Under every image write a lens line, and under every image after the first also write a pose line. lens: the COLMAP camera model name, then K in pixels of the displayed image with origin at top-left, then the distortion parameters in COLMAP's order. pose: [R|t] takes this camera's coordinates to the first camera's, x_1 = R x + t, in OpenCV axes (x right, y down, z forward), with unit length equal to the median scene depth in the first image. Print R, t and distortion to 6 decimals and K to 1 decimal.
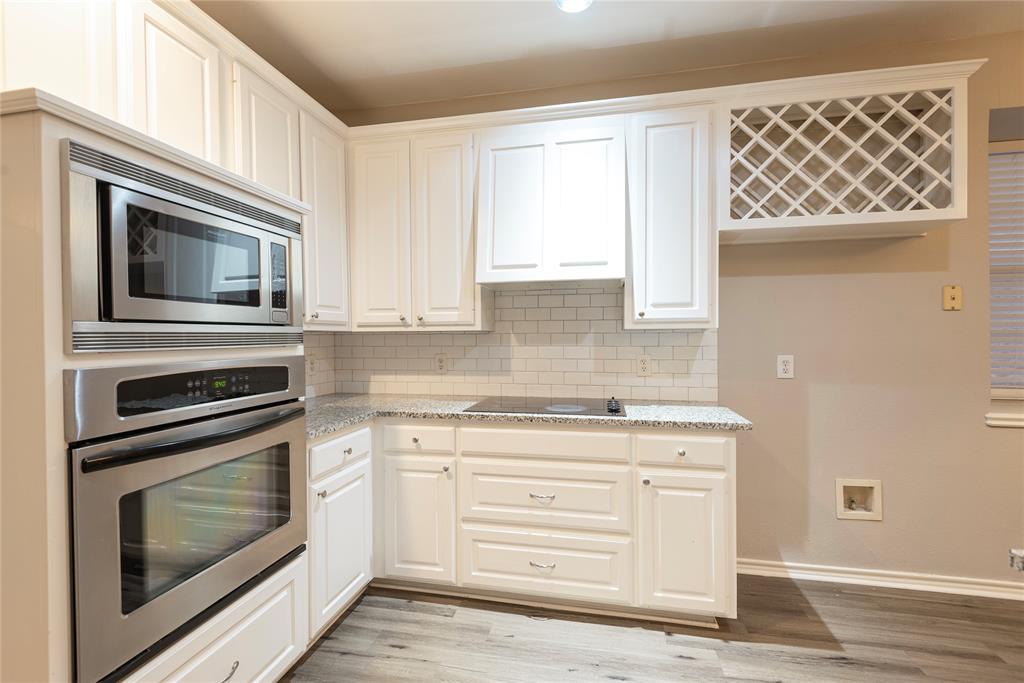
lens RADIAL K [[463.7, 0, 506.6], [0, 463.7, 341.5], [0, 0, 1]] dist [0.016121, -0.009570]
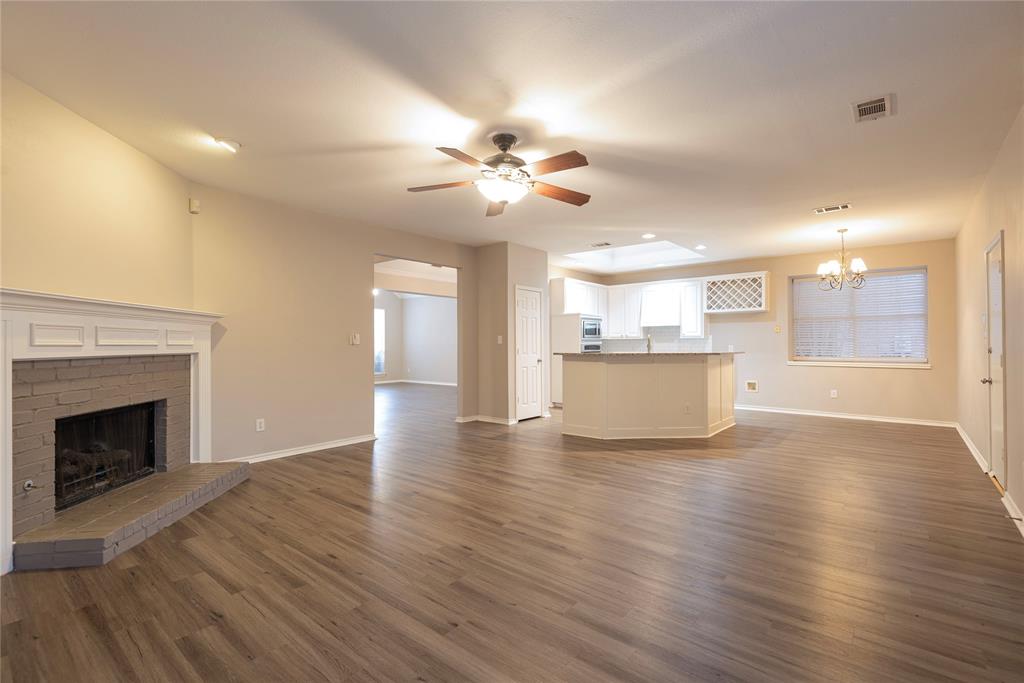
lens RADIAL K [[463.7, 0, 504.5], [0, 463.7, 340.8], [0, 0, 1]] dist [0.016121, -0.009570]
pose [[0.883330, -0.001806, -0.468748, 0.807661], [-0.006442, 0.999851, -0.015991, 0.067085], [0.468707, 0.017145, 0.883187, -3.199686]]
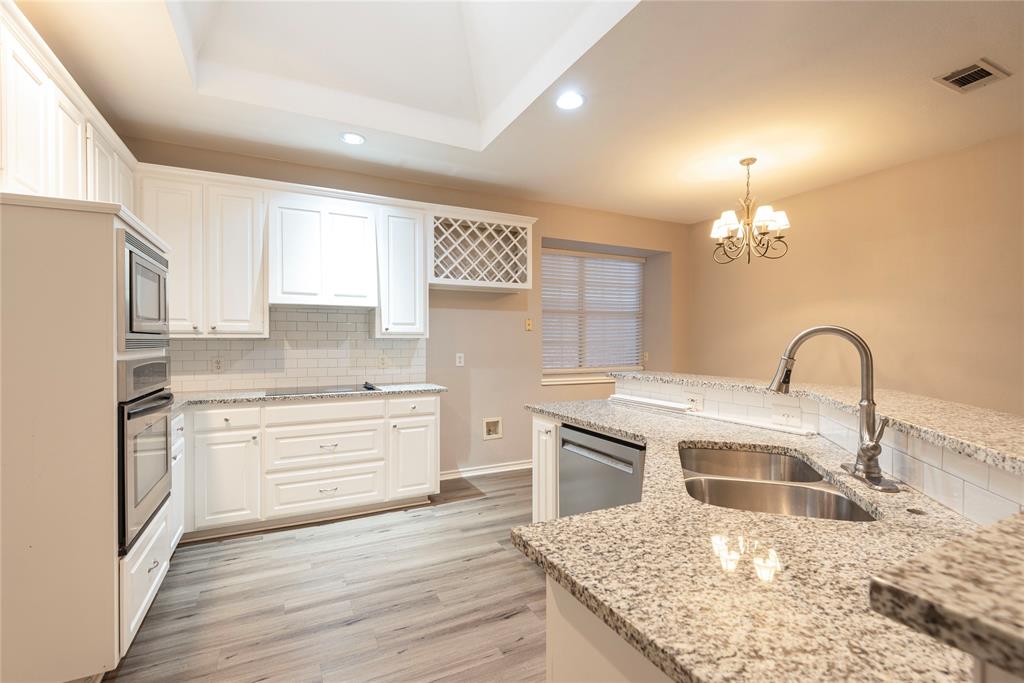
lens RADIAL K [[463.7, 0, 513.5], [0, 463.7, 343.6], [0, 0, 1]] dist [0.016121, -0.009570]
pose [[0.778024, 0.002279, 0.628230, -0.399111], [0.003433, 0.999963, -0.007878, 0.006601], [-0.628225, 0.008286, 0.777987, -0.570662]]
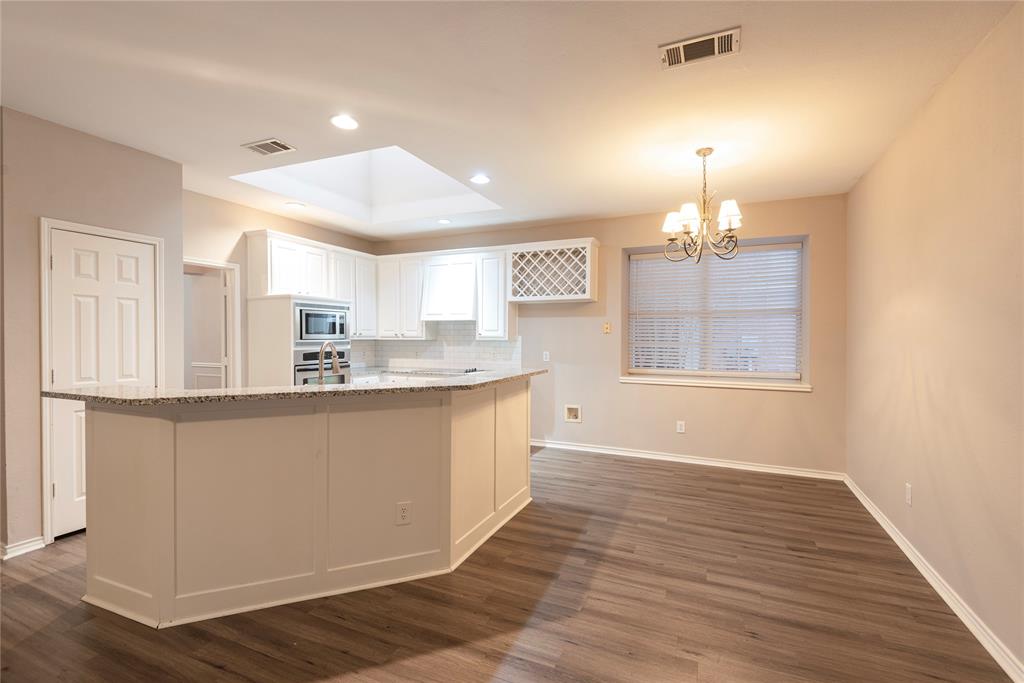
lens RADIAL K [[463.7, 0, 506.9], [0, 463.7, 338.2], [0, 0, 1]] dist [0.016121, -0.009570]
pose [[0.978452, 0.007927, -0.206321, 0.971691], [-0.009334, 0.999939, -0.005847, -0.024698], [0.206262, 0.007647, 0.978467, -1.441141]]
